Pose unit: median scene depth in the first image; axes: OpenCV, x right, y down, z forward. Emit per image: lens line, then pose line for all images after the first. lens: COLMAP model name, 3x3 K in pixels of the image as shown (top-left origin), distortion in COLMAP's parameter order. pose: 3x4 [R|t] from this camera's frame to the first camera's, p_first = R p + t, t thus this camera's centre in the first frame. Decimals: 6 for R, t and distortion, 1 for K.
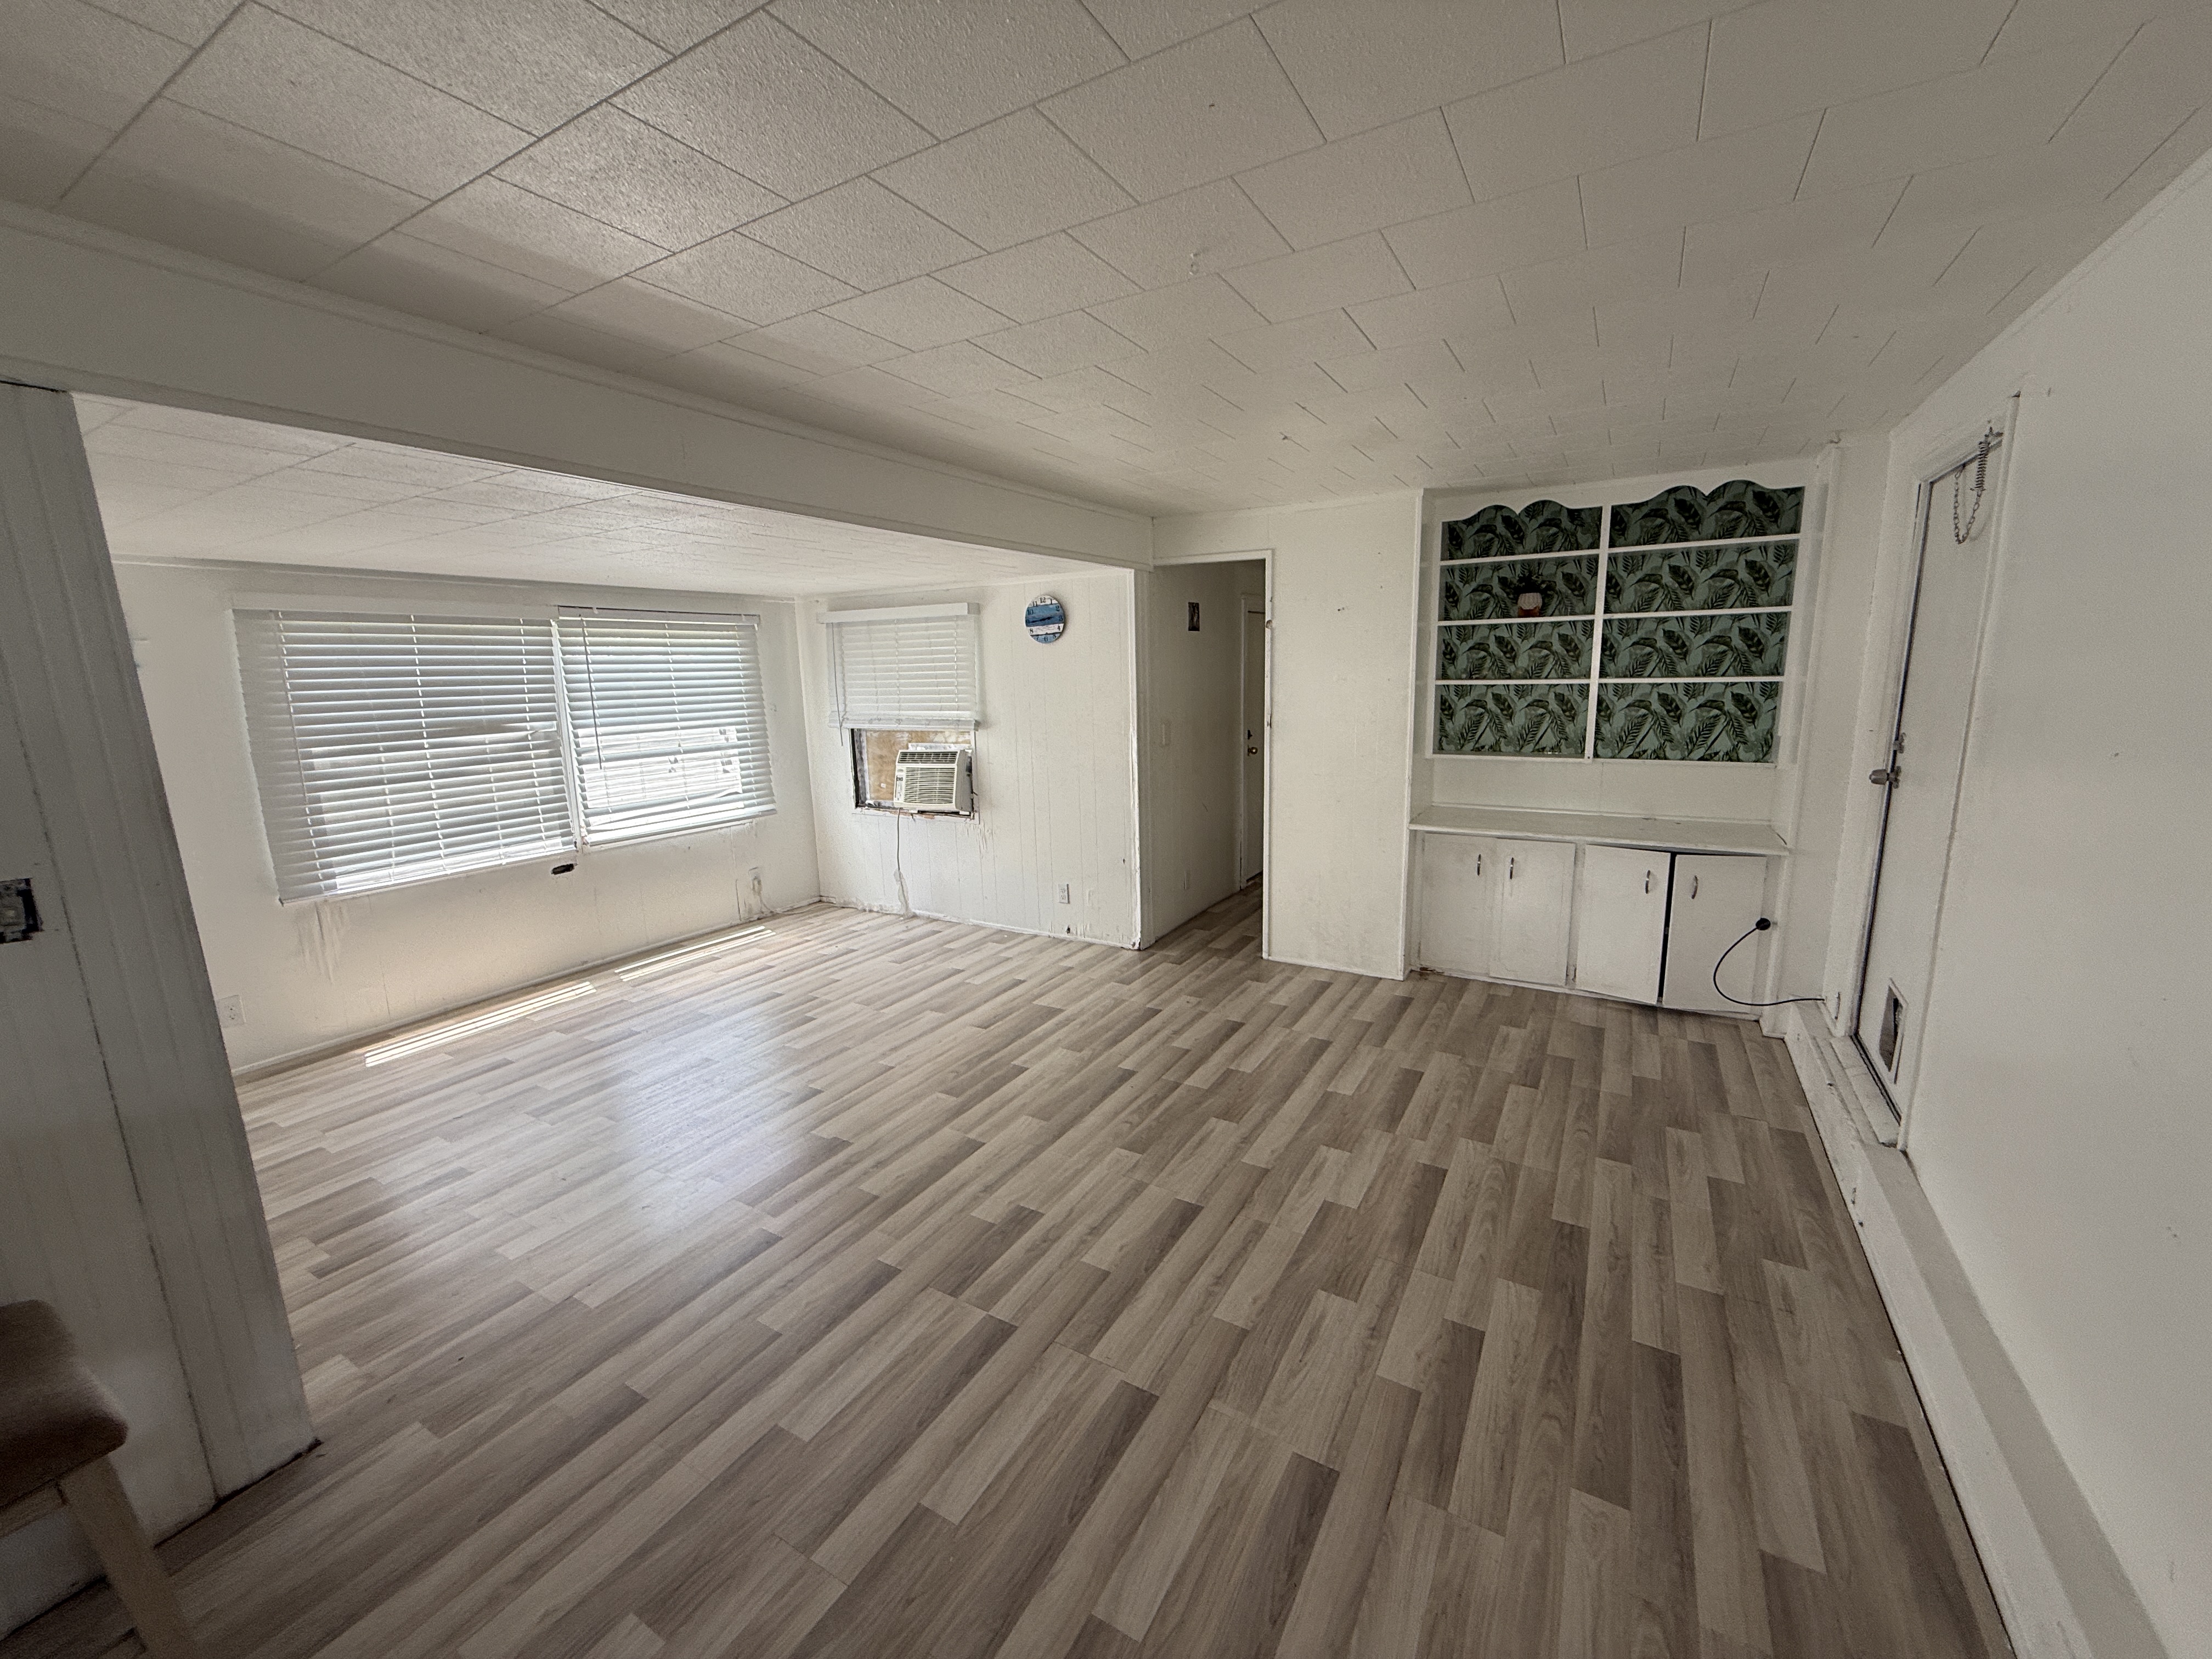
lens RADIAL K [[883.1, 0, 1116.3], [0, 883.1, 826.4], [0, 0, 1]] dist [0.001196, -0.000370]
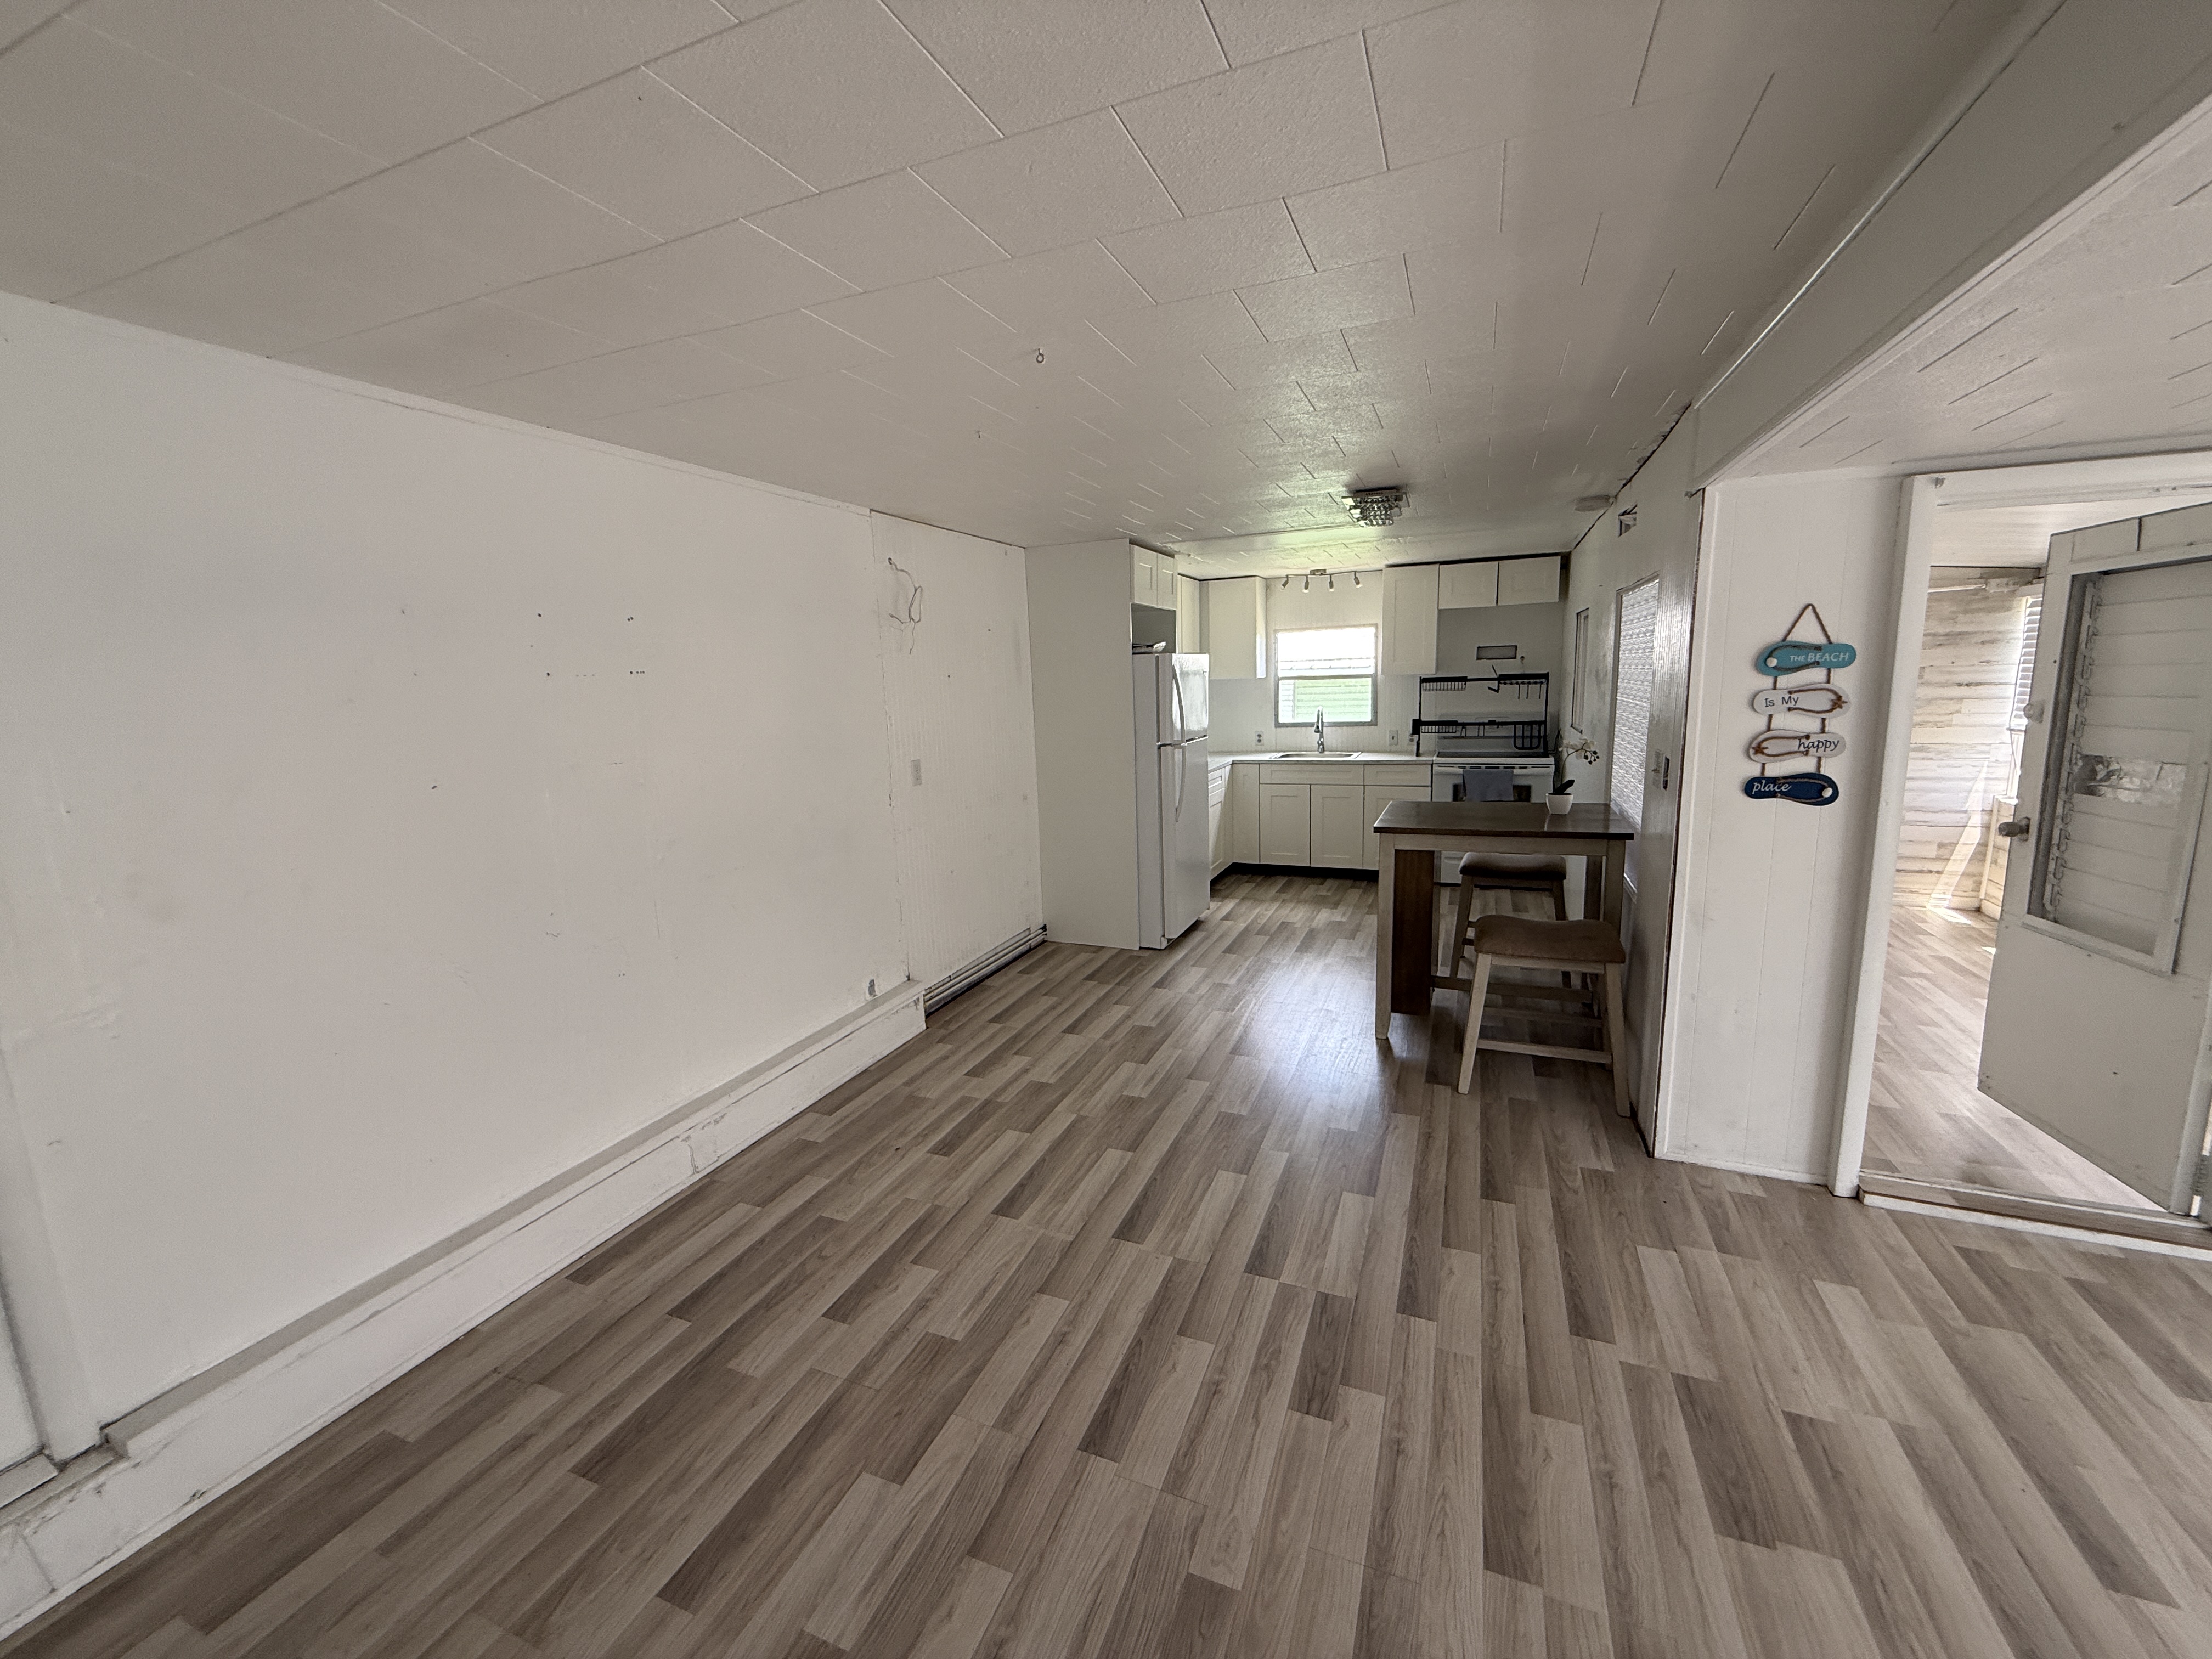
lens RADIAL K [[883.1, 0, 1107.0], [0, 883.1, 830.3], [0, 0, 1]] dist [0.001196, -0.000370]
pose [[-0.989962, 0.080657, -0.116060, 0.075199], [0.035297, 0.936242, 0.349578, -0.182088], [0.136856, 0.341973, -0.929691, 0.948474]]
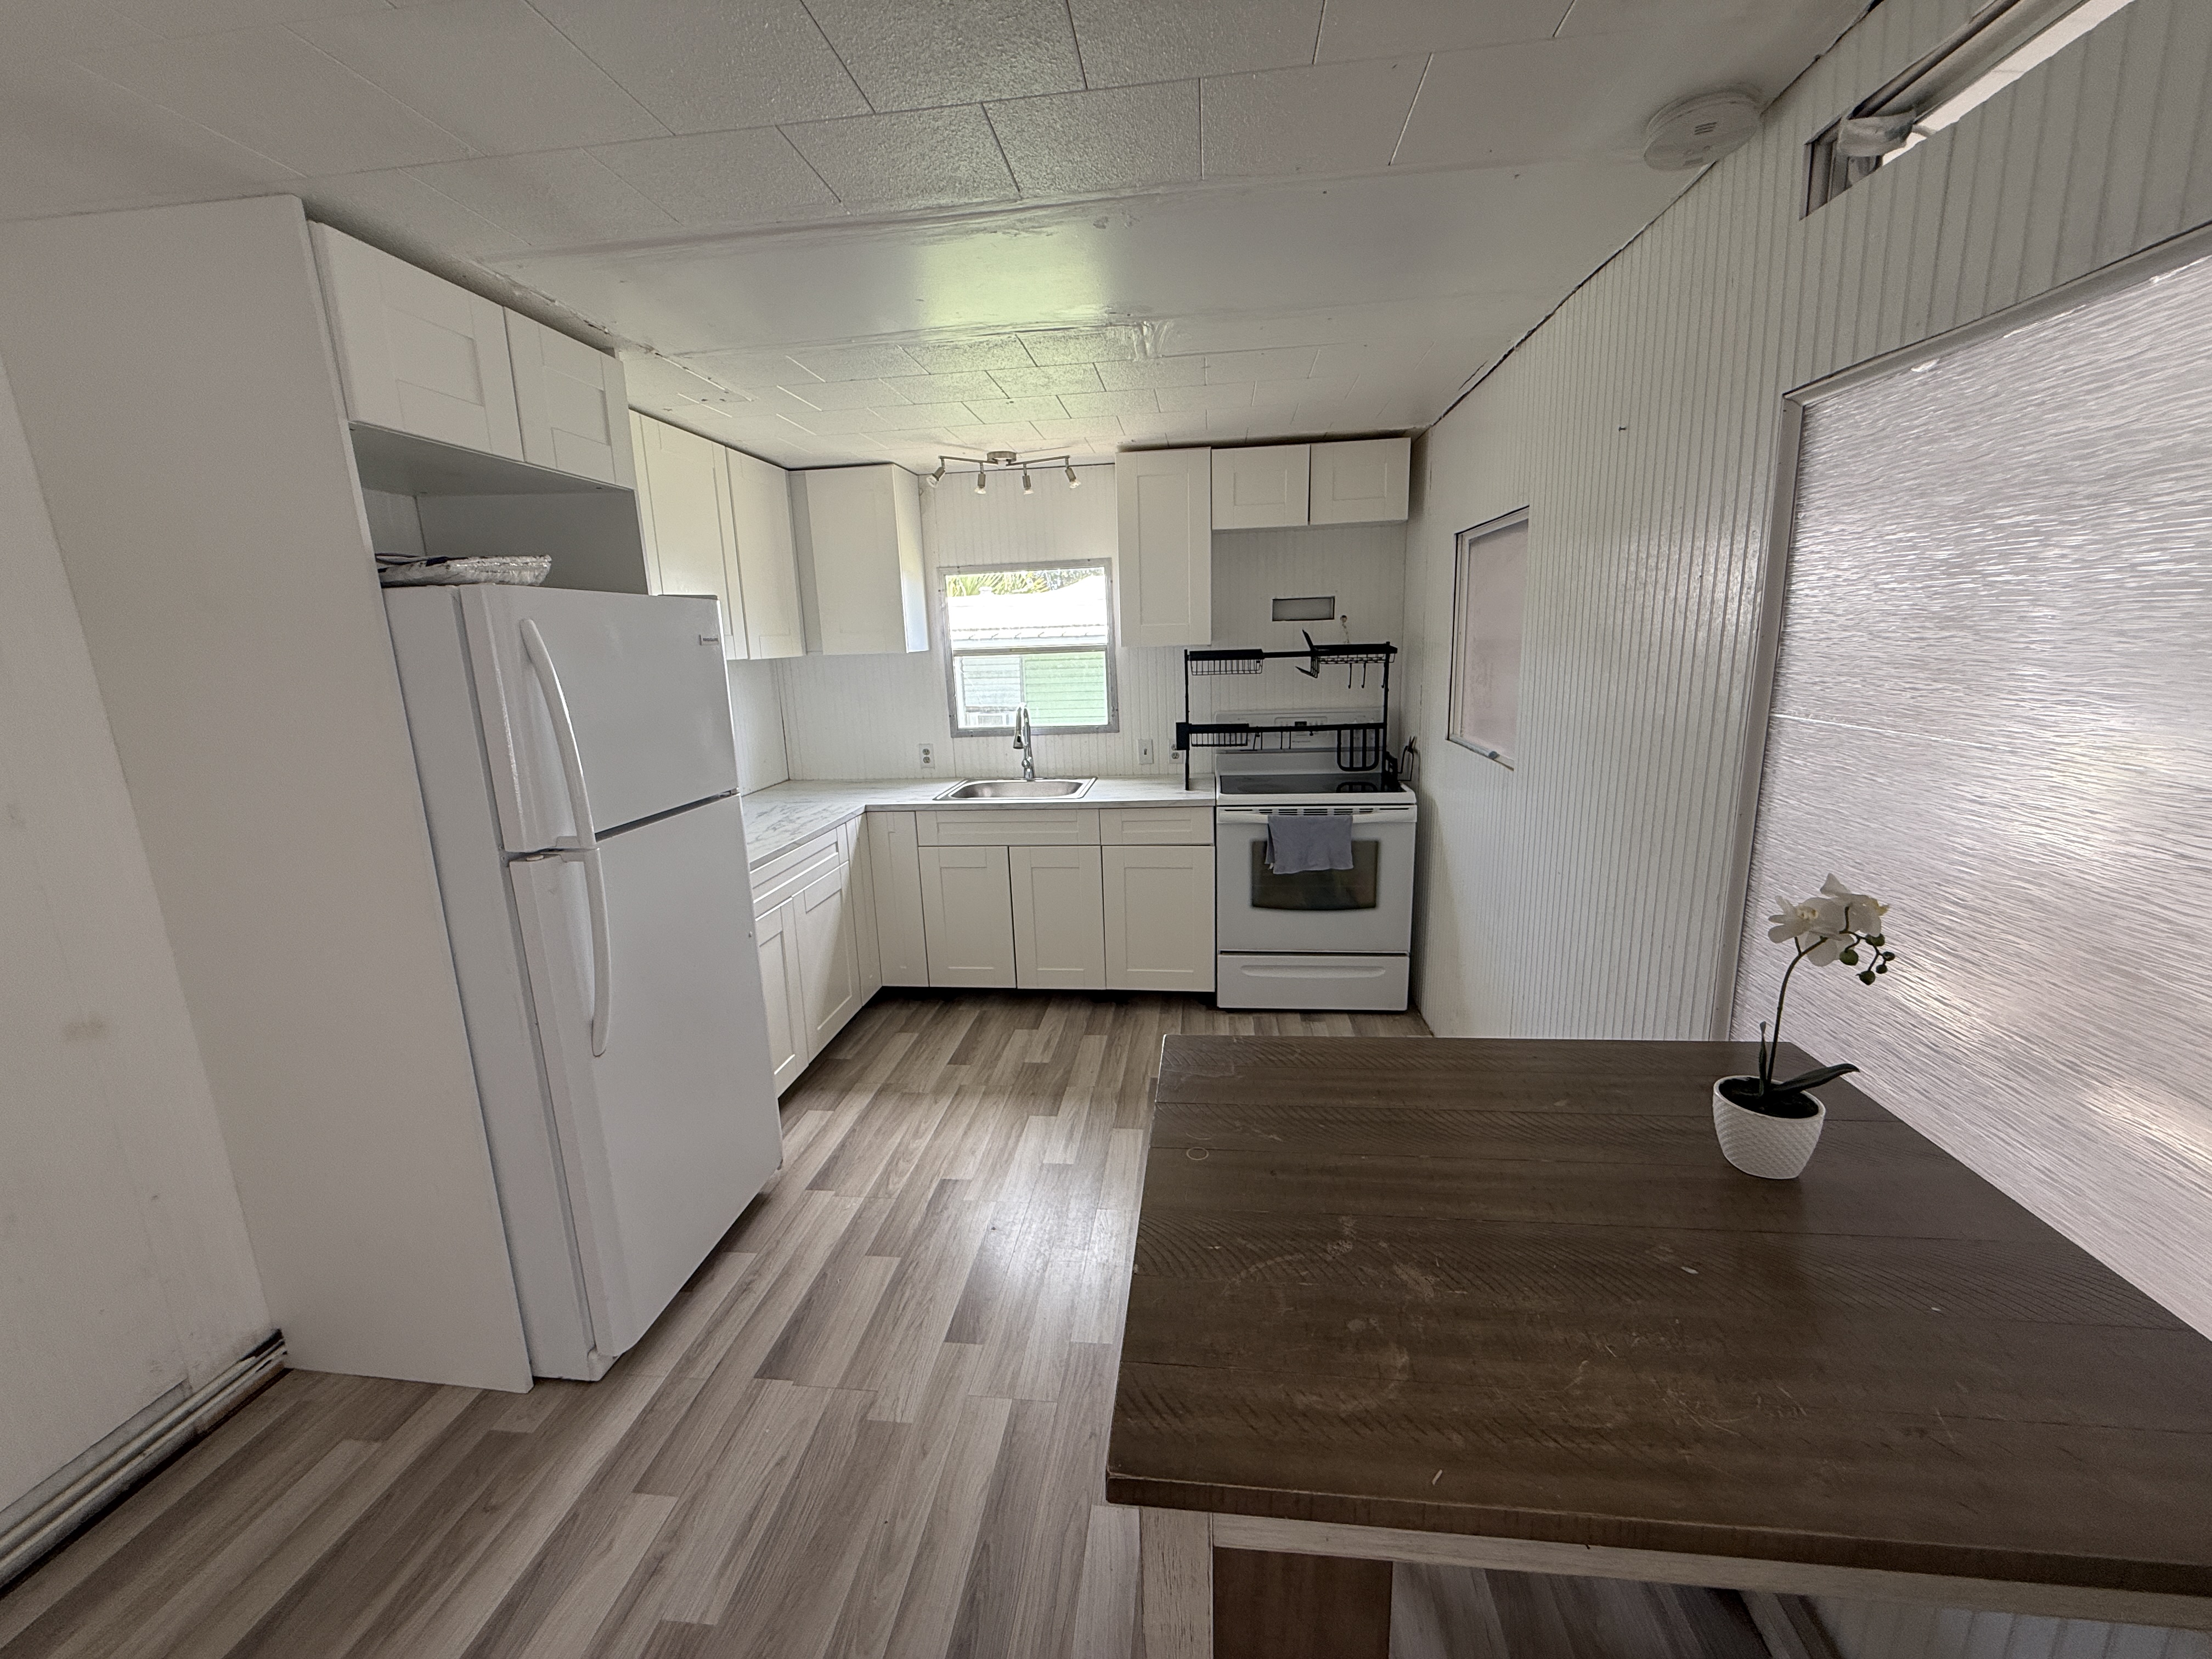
lens RADIAL K [[883.1, 0, 1105.7], [0, 883.1, 831.2], [0, 0, 1]] dist [0.001196, -0.000370]
pose [[-0.917714, 0.140037, -0.371740, -0.260523], [-0.014602, 0.923279, 0.383853, -0.035773], [0.396974, 0.357695, -0.845261, 0.231915]]
